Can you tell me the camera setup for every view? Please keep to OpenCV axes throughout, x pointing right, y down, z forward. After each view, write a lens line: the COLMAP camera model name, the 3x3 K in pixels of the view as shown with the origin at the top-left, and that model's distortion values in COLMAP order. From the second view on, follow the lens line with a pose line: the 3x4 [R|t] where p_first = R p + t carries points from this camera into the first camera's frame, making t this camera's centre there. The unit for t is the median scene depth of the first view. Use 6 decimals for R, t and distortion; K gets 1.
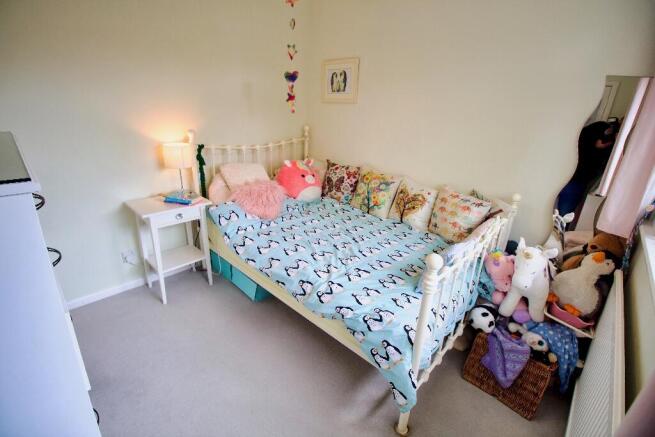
lens RADIAL K [[305.4, 0, 326.5], [0, 305.4, 219.0], [0, 0, 1]] dist [-0.007488, -0.001440]
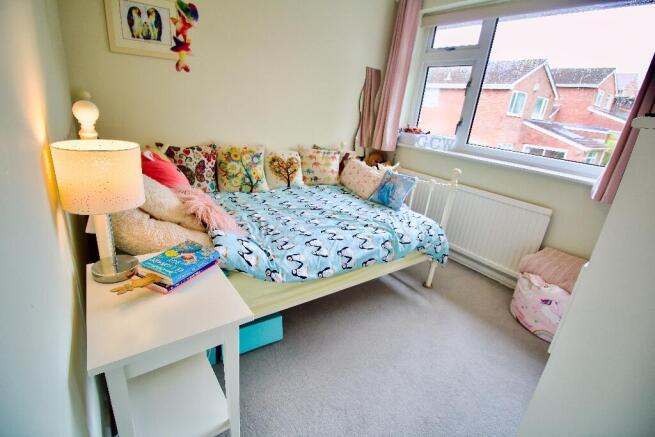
lens RADIAL K [[305.4, 0, 325.6], [0, 305.4, 215.5], [0, 0, 1]] dist [-0.007488, -0.001440]
pose [[0.195889, -0.359596, 0.912315, -0.677010], [0.271318, 0.913895, 0.301963, -0.170696], [-0.942345, 0.188376, 0.276587, 0.557217]]
